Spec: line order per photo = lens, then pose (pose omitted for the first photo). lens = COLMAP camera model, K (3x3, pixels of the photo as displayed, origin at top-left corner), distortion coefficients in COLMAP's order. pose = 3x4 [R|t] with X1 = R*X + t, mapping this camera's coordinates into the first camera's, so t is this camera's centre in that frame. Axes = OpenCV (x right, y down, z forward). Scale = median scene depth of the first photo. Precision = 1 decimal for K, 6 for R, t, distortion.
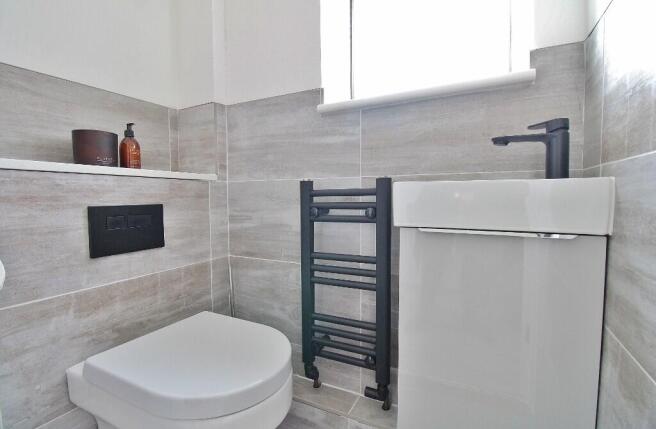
lens RADIAL K [[316.6, 0, 330.6], [0, 316.6, 213.2], [0, 0, 1]] dist [-0.005015, -0.007123]
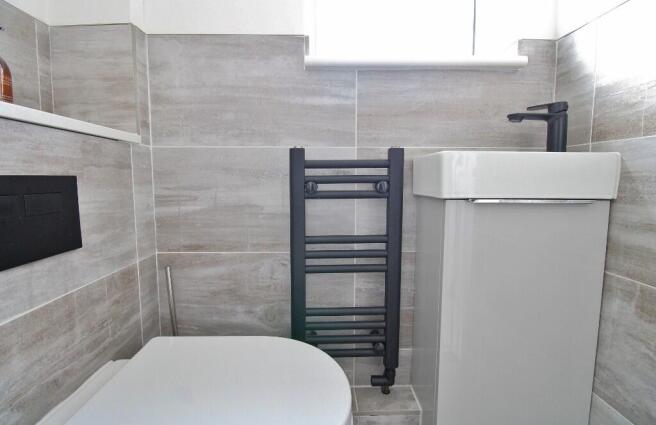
lens RADIAL K [[316.6, 0, 329.0], [0, 316.6, 211.3], [0, 0, 1]] dist [-0.005015, -0.007123]
pose [[0.876007, -0.042747, 0.480401, -0.399292], [0.021530, 0.998537, 0.049593, 0.018499], [-0.481818, -0.033100, 0.875646, 0.253215]]
